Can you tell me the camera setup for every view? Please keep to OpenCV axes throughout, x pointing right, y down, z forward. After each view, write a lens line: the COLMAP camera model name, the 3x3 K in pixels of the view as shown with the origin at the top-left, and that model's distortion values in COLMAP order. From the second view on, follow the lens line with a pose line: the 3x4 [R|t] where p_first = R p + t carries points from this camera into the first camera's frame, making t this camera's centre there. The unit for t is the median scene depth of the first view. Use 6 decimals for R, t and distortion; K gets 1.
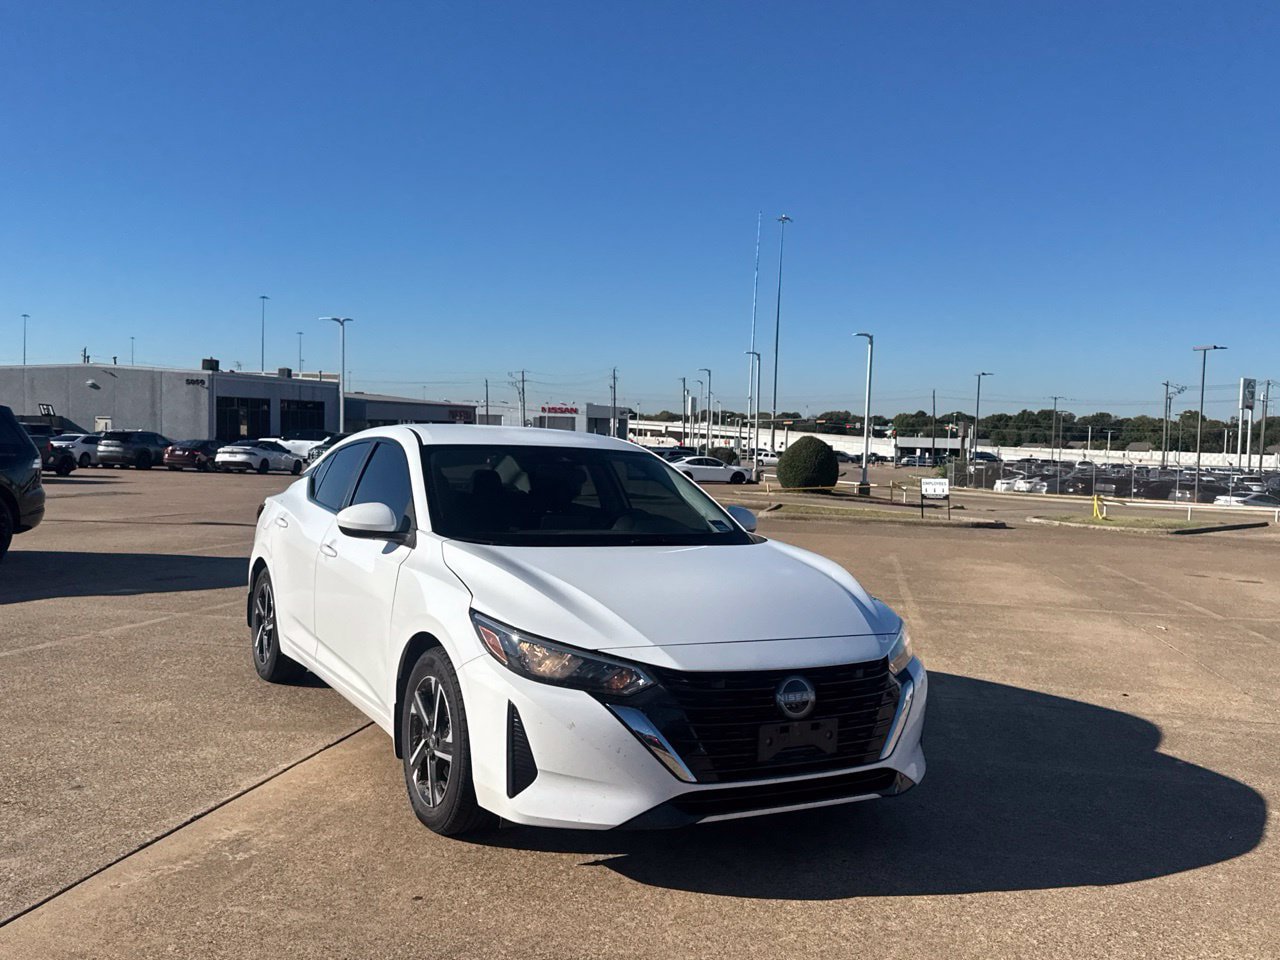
lens RADIAL K [[1134.9, 0, 633.3], [0, 1134.9, 496.3], [0, 0, 1]] dist [0.152206, -0.292743]
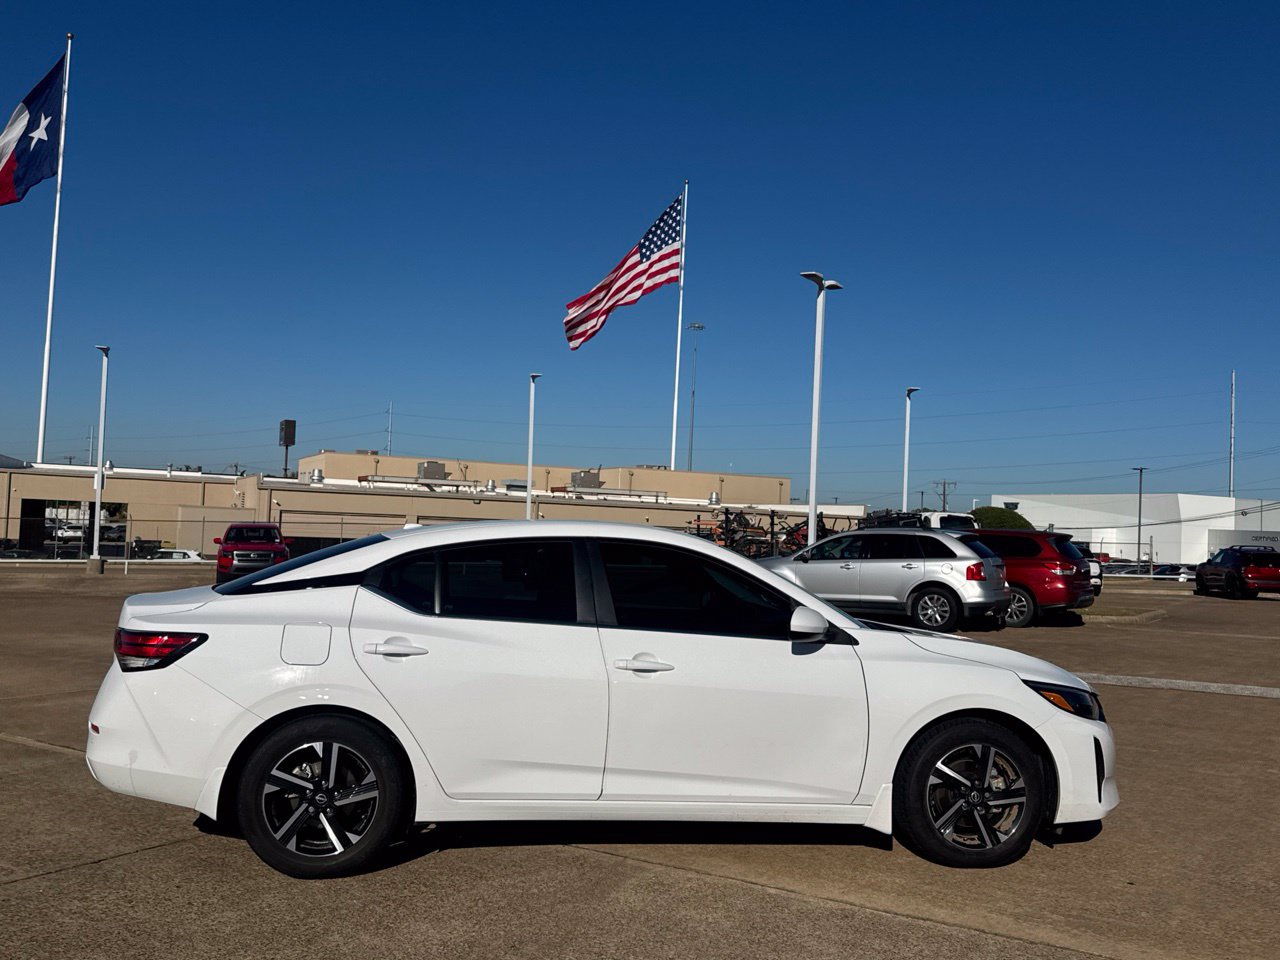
lens RADIAL K [[1134.9, 0, 636.2], [0, 1134.9, 480.0], [0, 0, 1]] dist [0.152206, -0.292743]
pose [[0.360064, 0.021689, 0.932675, -0.963471], [0.025234, 0.999138, -0.032977, -0.060083], [-0.932586, 0.035409, 0.359206, 0.584778]]
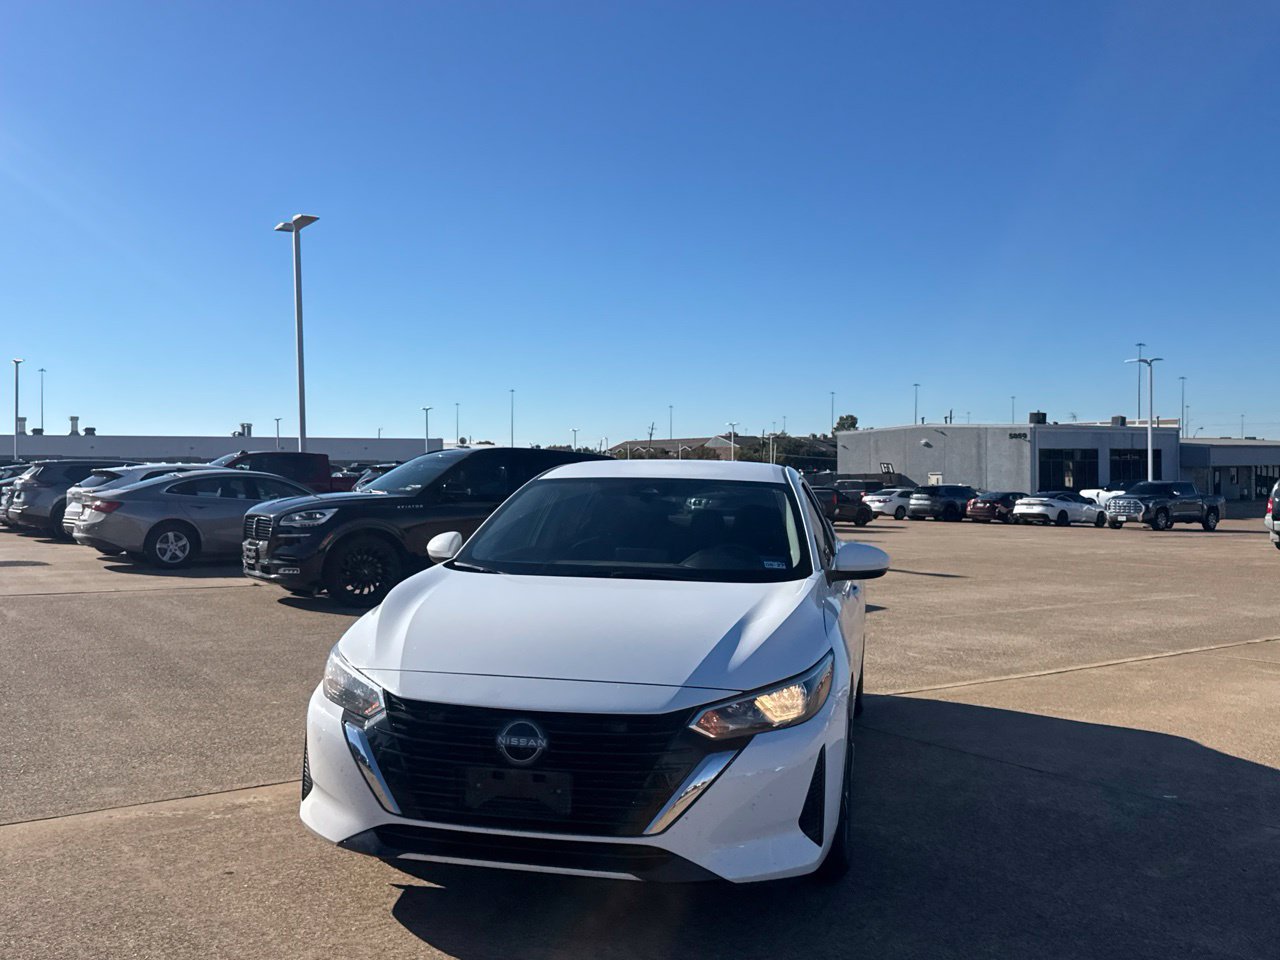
lens RADIAL K [[1134.9, 0, 630.5], [0, 1134.9, 485.9], [0, 0, 1]] dist [0.152206, -0.292743]
pose [[0.740041, -0.021985, -0.672202, 0.494836], [-0.015762, 0.998624, -0.050013, 0.010360], [0.672377, 0.047607, 0.738676, 0.229301]]
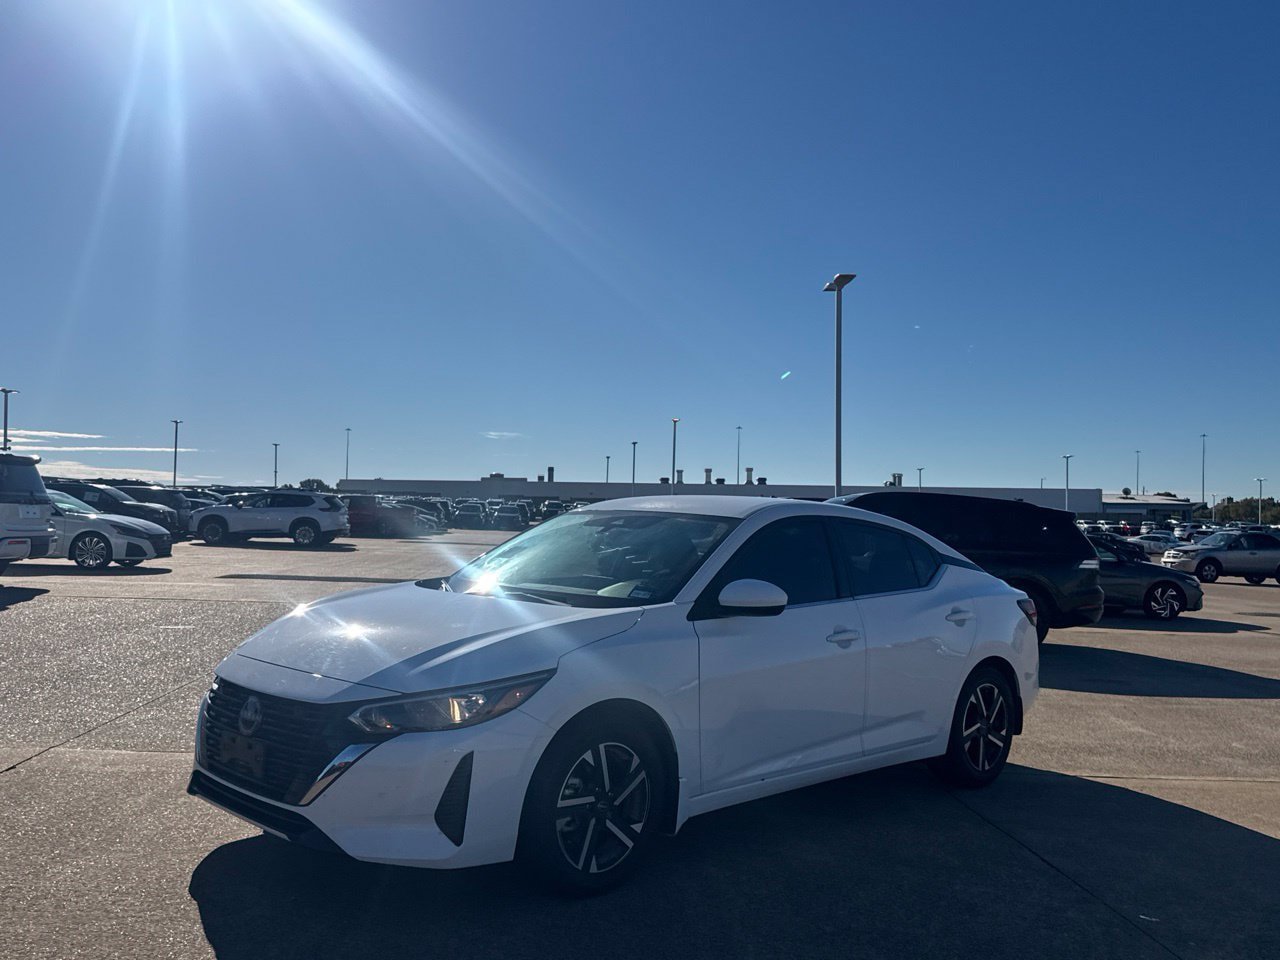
lens RADIAL K [[1134.9, 0, 626.0], [0, 1134.9, 482.6], [0, 0, 1]] dist [0.152206, -0.292743]
pose [[0.257087, -0.051785, -0.965000, 0.797019], [-0.068864, 0.995043, -0.071744, 0.004279], [0.963932, 0.084898, 0.252247, 0.634259]]
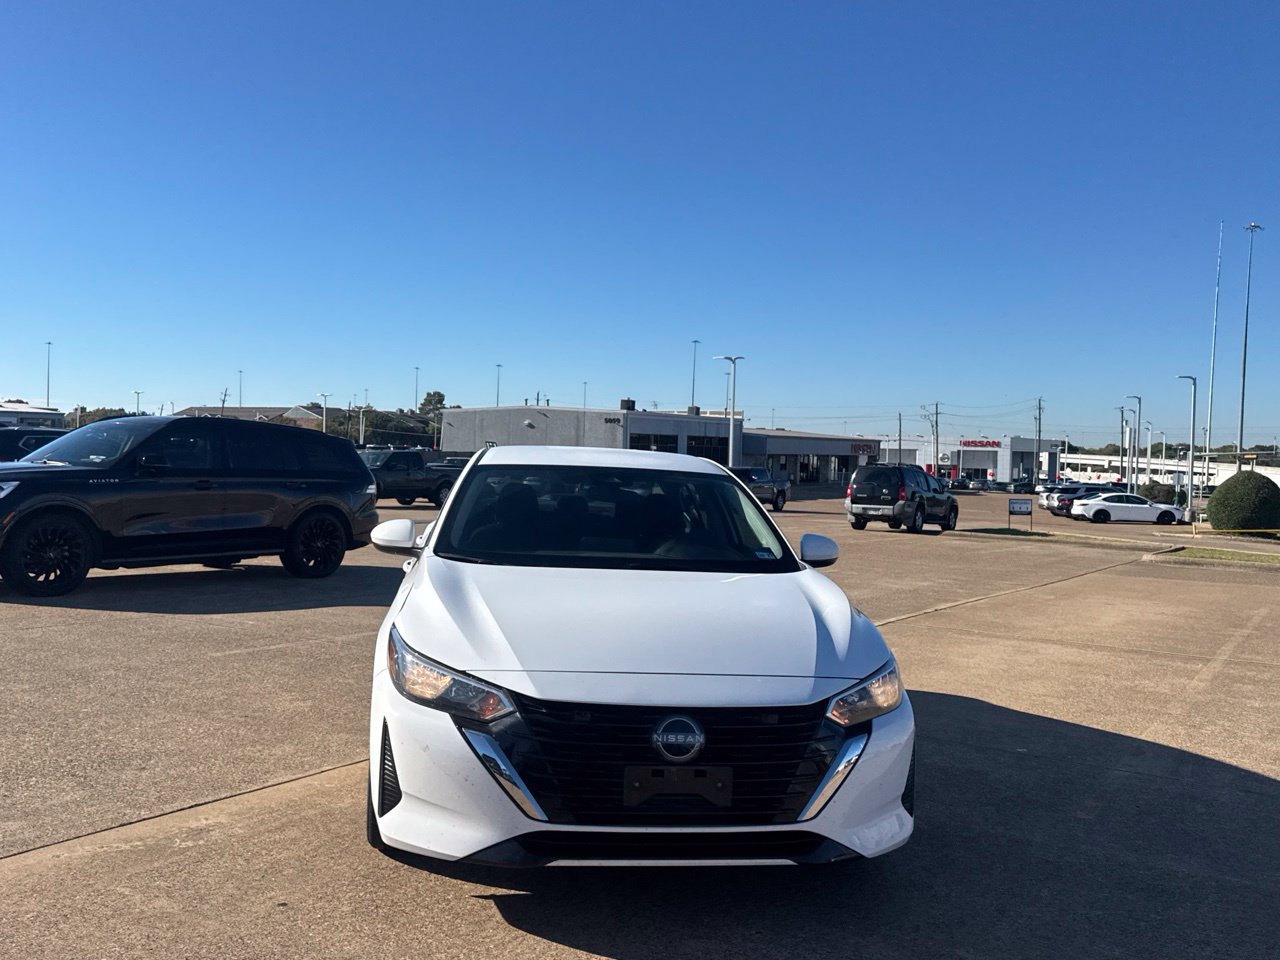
lens RADIAL K [[1134.9, 0, 634.2], [0, 1134.9, 491.9], [0, 0, 1]] dist [0.152206, -0.292743]
pose [[0.933188, 0.009723, -0.359256, 0.260644], [-0.022225, 0.999282, -0.030685, 0.005815], [0.358700, 0.036619, 0.932734, 0.084755]]
